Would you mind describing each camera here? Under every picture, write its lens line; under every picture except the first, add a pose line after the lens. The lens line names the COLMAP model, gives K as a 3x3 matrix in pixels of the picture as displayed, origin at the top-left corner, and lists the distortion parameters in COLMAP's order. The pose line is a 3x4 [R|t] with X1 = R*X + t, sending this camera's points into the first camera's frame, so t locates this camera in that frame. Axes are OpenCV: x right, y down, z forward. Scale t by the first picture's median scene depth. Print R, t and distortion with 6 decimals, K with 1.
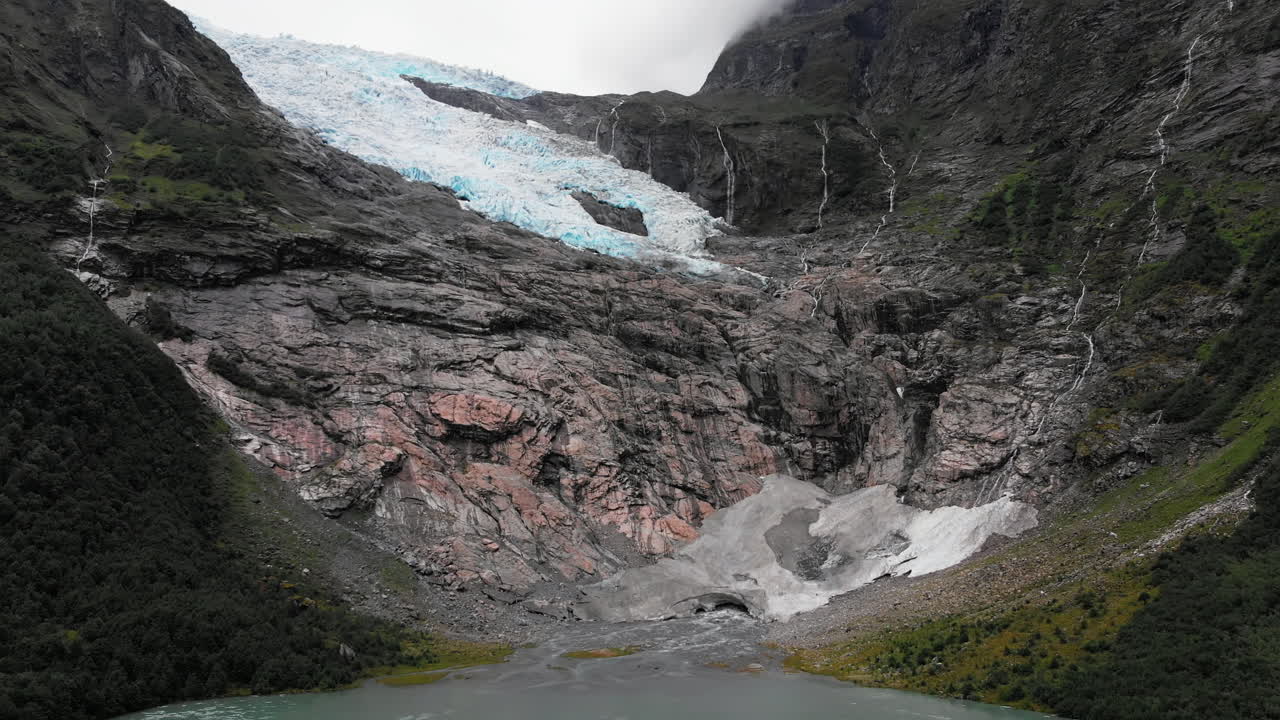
lens RADIAL K [[964.1, 0, 641.0], [0, 964.1, 340.8], [0, 0, 1]] dist [0.195678, -0.454666]
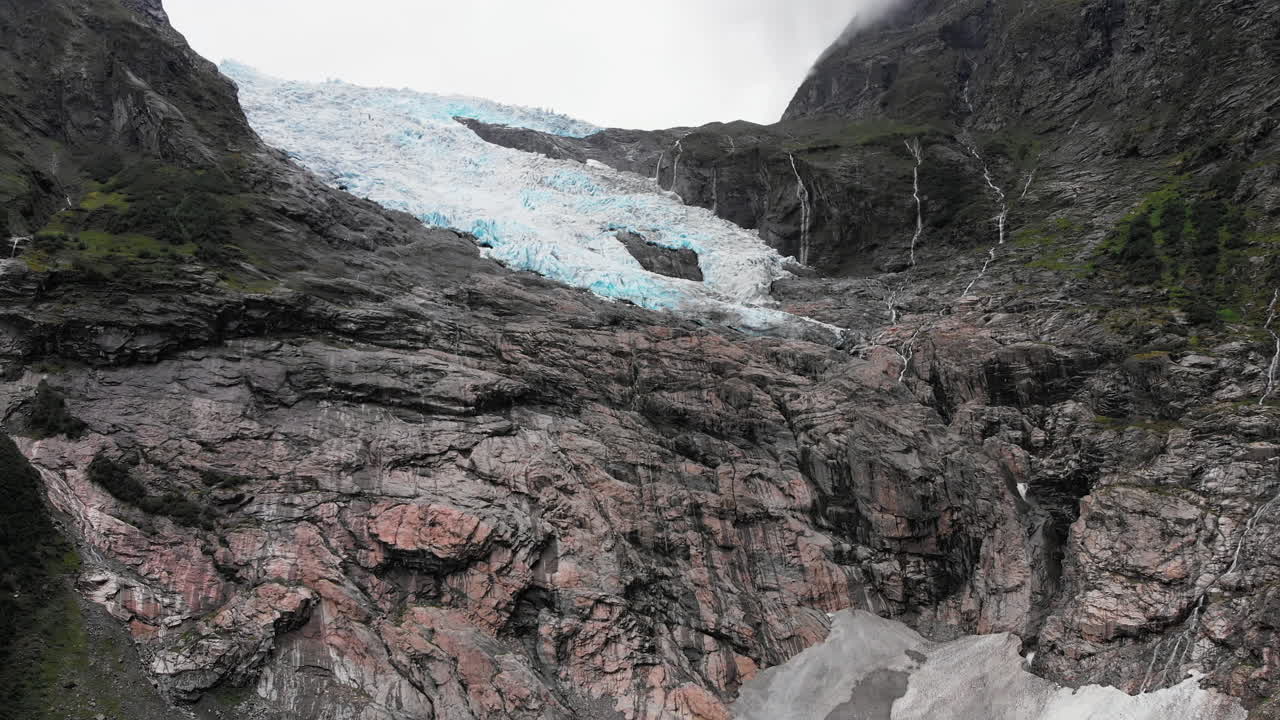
lens RADIAL K [[964.1, 0, 641.0], [0, 964.1, 340.8], [0, 0, 1]] dist [0.195678, -0.454666]
pose [[0.994210, -0.022864, -0.104991, 0.061841], [0.018222, 0.998823, -0.044958, -0.029166], [0.105895, 0.042784, 0.993456, 0.236664]]
